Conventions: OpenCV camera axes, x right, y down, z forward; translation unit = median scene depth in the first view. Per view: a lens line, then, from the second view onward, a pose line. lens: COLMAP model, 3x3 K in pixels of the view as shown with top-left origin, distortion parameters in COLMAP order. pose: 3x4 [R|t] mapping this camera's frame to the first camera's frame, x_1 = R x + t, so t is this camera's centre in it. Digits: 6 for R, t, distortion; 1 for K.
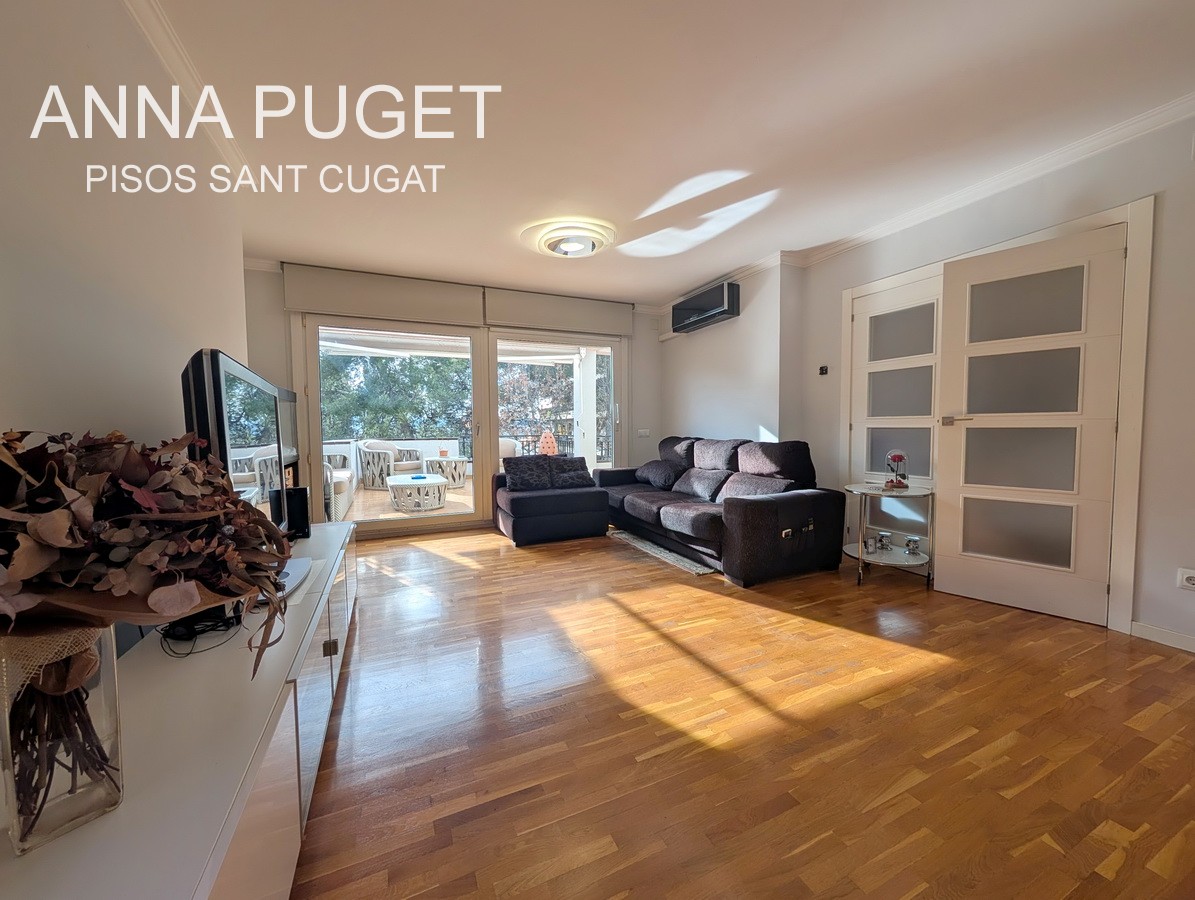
lens RADIAL K [[455.5, 0, 598.1], [0, 455.5, 450.4], [0, 0, 1]] dist [0.002602, -0.000100]
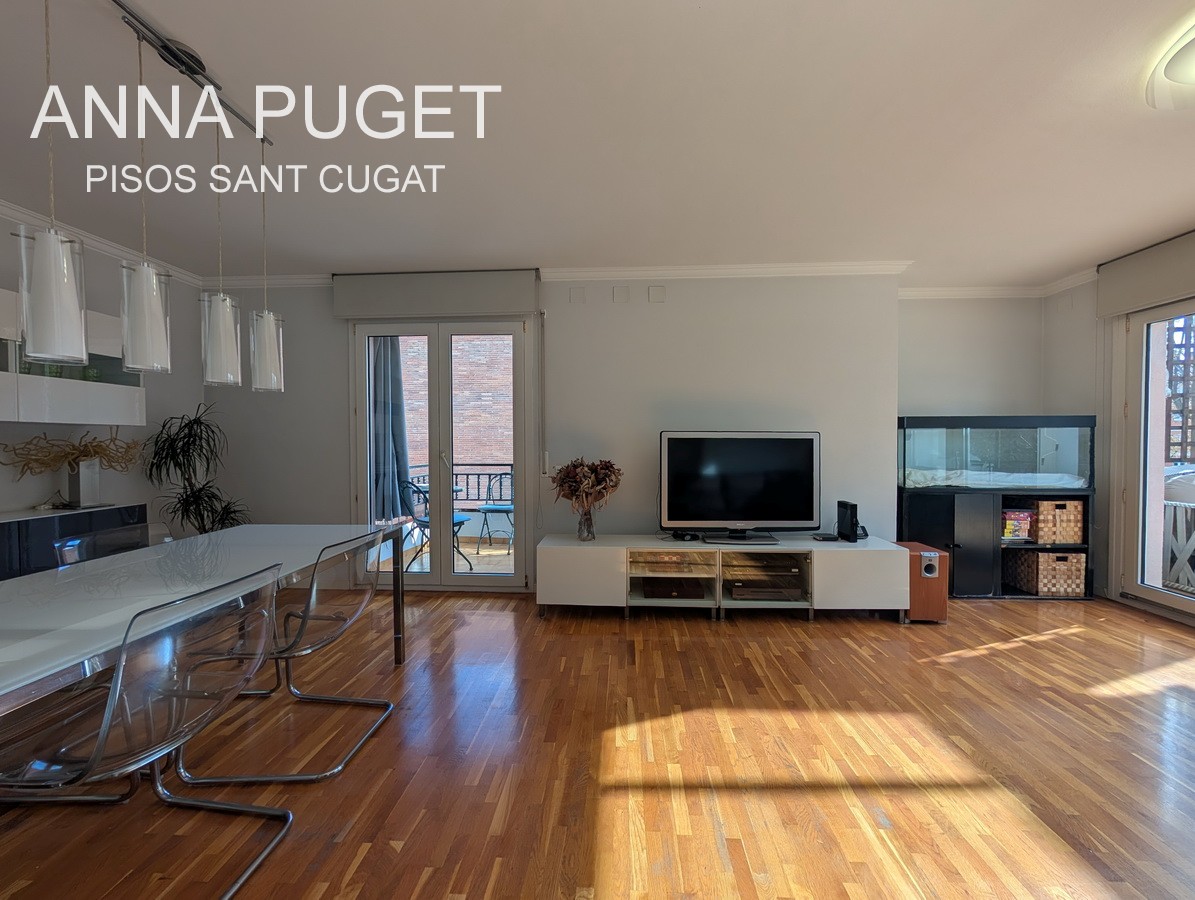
lens RADIAL K [[455.5, 0, 591.6], [0, 455.5, 448.8], [0, 0, 1]] dist [0.002602, -0.000100]
pose [[-0.488177, 0.021095, -0.872490, 0.669031], [-0.041941, 0.997986, 0.047596, -0.081609], [0.871737, 0.059828, -0.486309, 0.743408]]
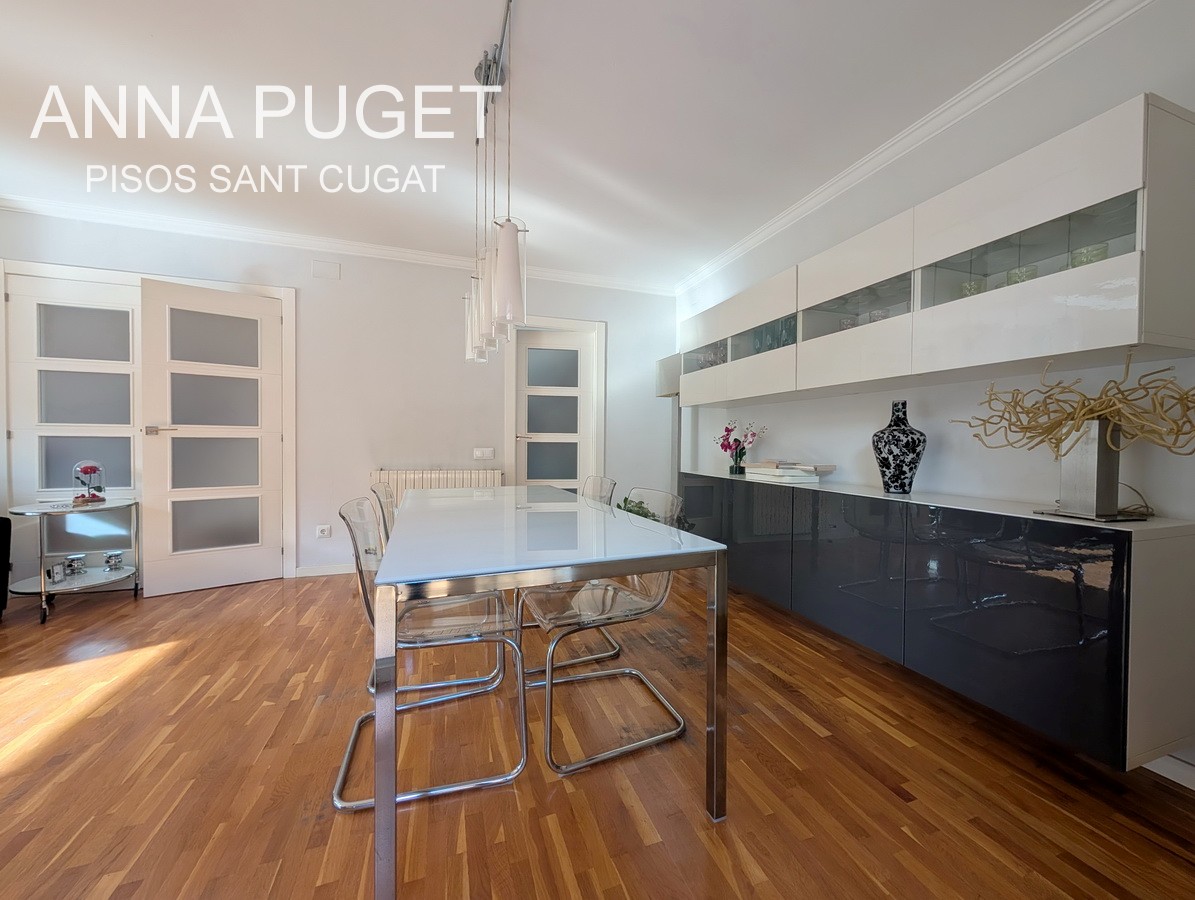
lens RADIAL K [[455.5, 0, 598.0], [0, 455.5, 448.0], [0, 0, 1]] dist [0.002602, -0.000100]
pose [[0.103867, -0.007515, 0.994563, -0.162939], [0.040985, 0.999154, 0.003269, 0.013535], [-0.993746, 0.040423, 0.104088, -0.117978]]
